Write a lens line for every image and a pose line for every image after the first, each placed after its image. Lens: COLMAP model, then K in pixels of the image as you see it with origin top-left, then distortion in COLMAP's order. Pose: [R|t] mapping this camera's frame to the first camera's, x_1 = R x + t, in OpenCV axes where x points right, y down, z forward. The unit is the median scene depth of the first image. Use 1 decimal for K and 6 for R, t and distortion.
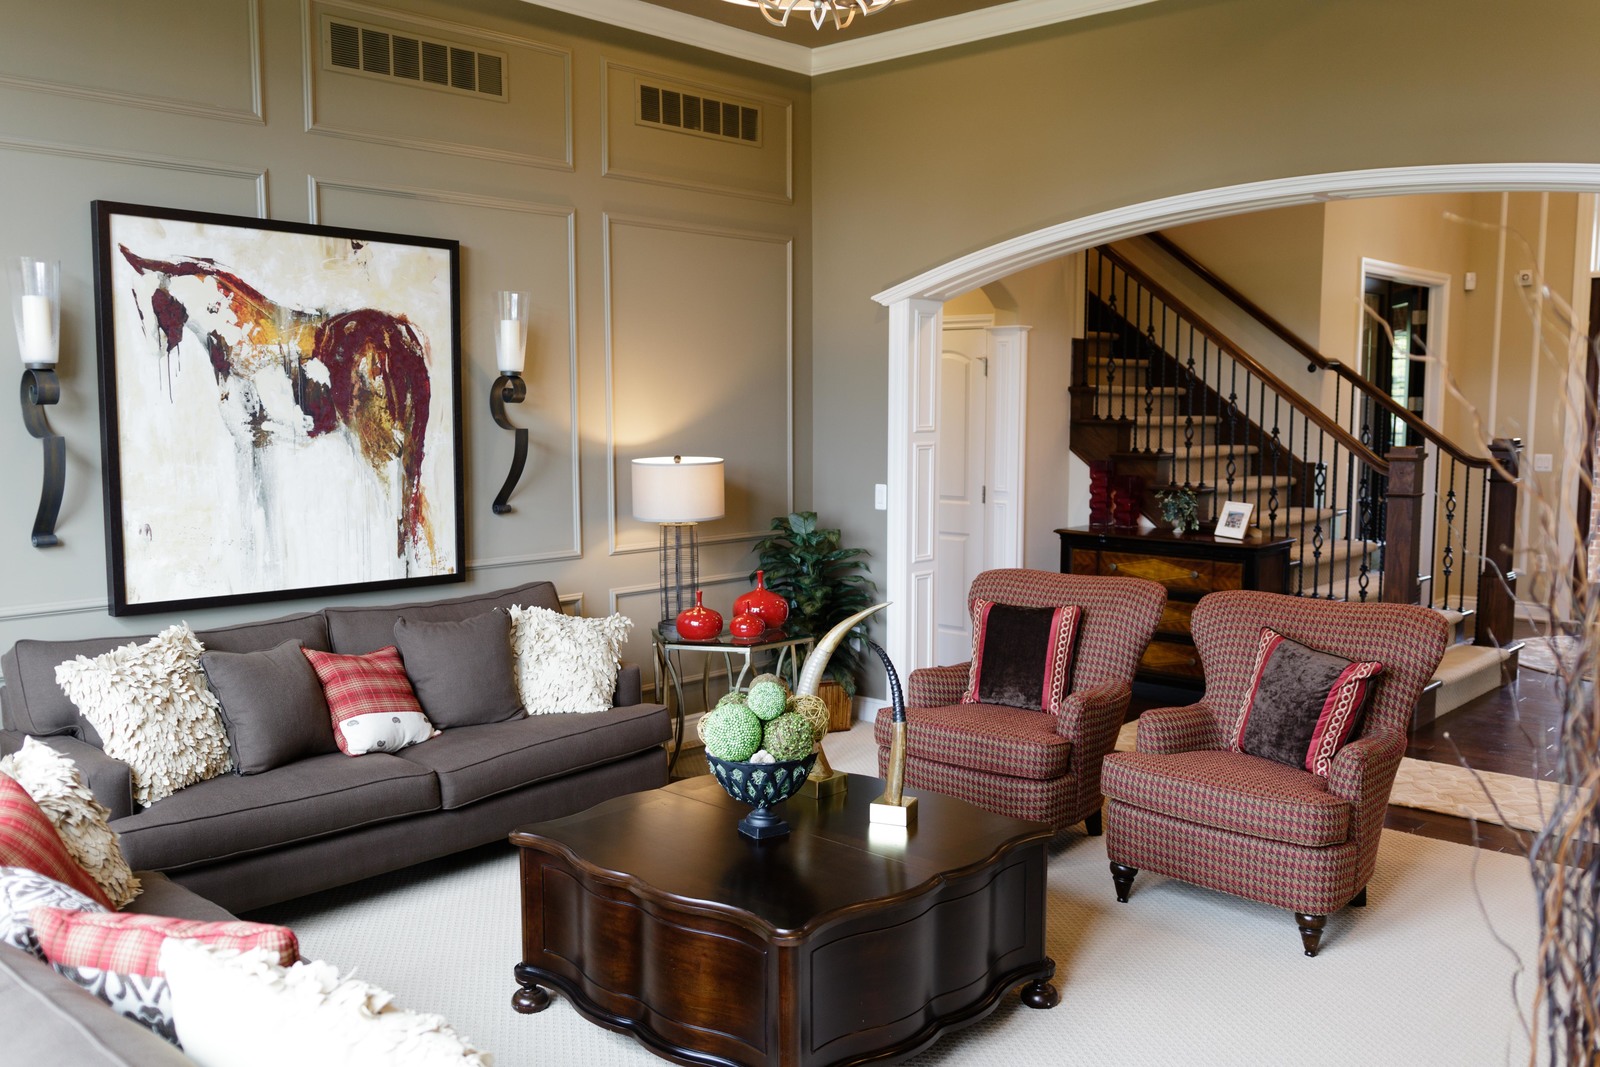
lens RADIAL K [[1332.5, 0, 800.0], [0, 1332.5, 533.5], [0, 0, 1]] dist [0.030689, 0.001978]
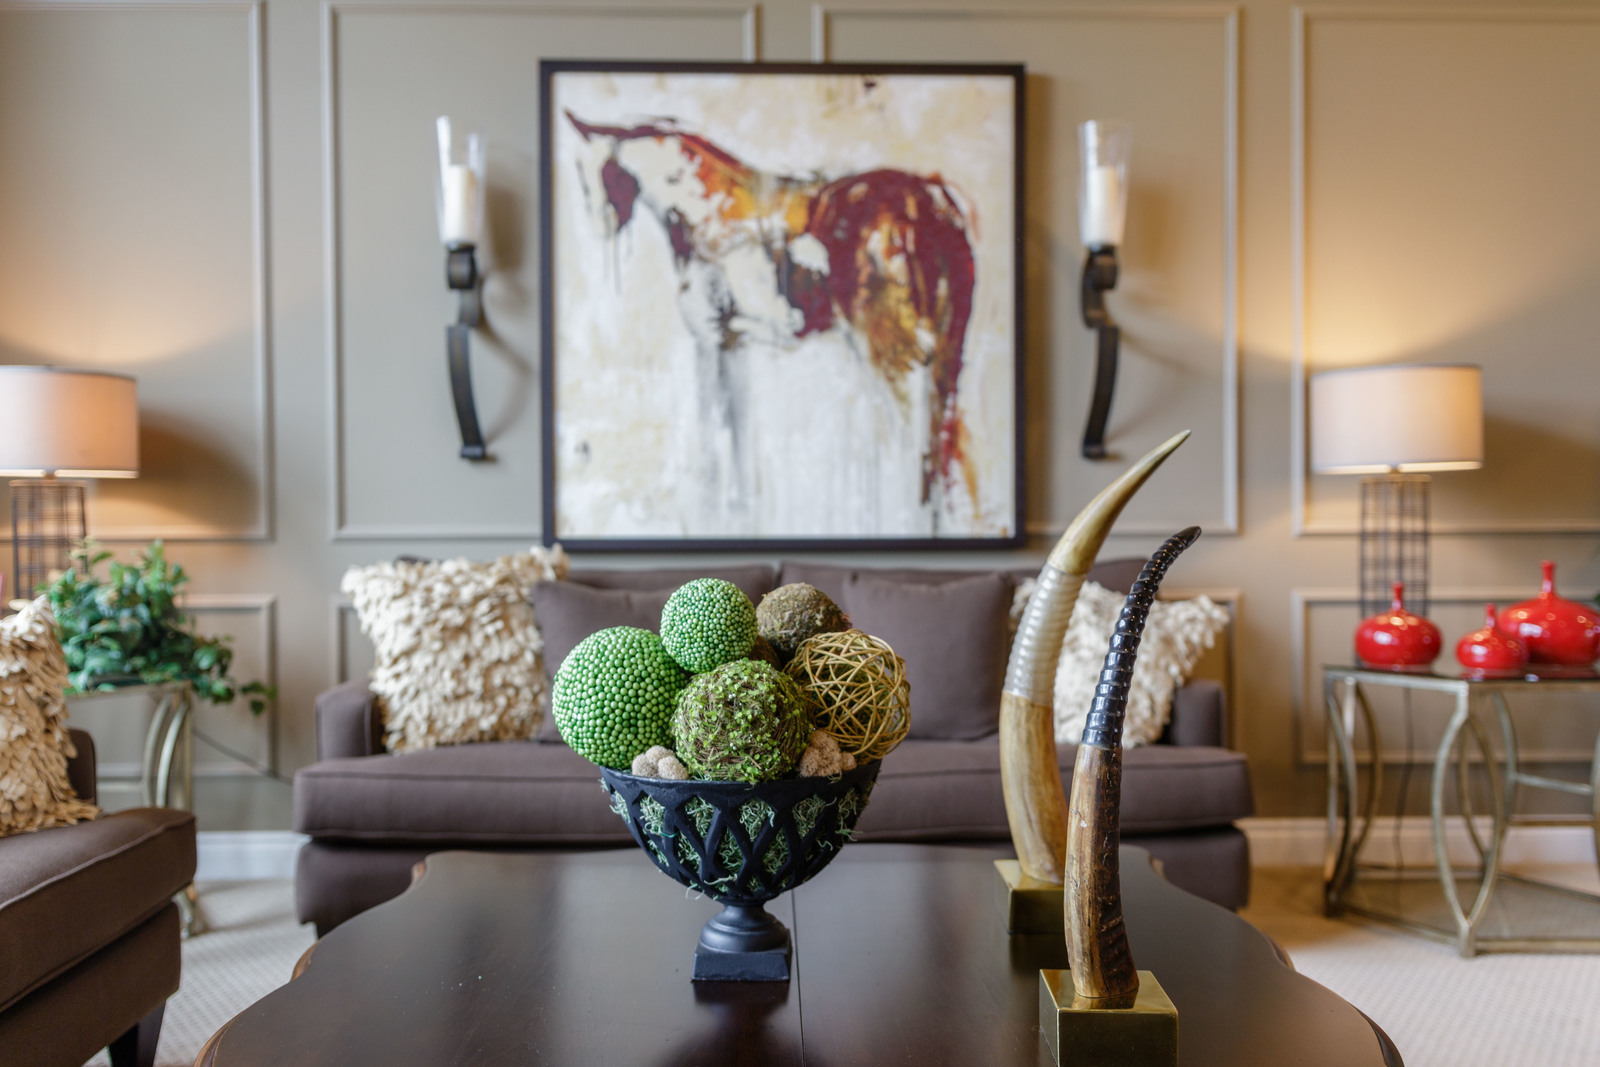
lens RADIAL K [[1332.5, 0, 800.0], [0, 1332.5, 533.5], [0, 0, 1]] dist [0.030689, 0.001978]
pose [[0.709201, -0.011794, -0.704908, 0.169459], [-0.051483, 0.996324, -0.068466, 0.090615], [0.703124, 0.084847, 0.705987, 0.476574]]
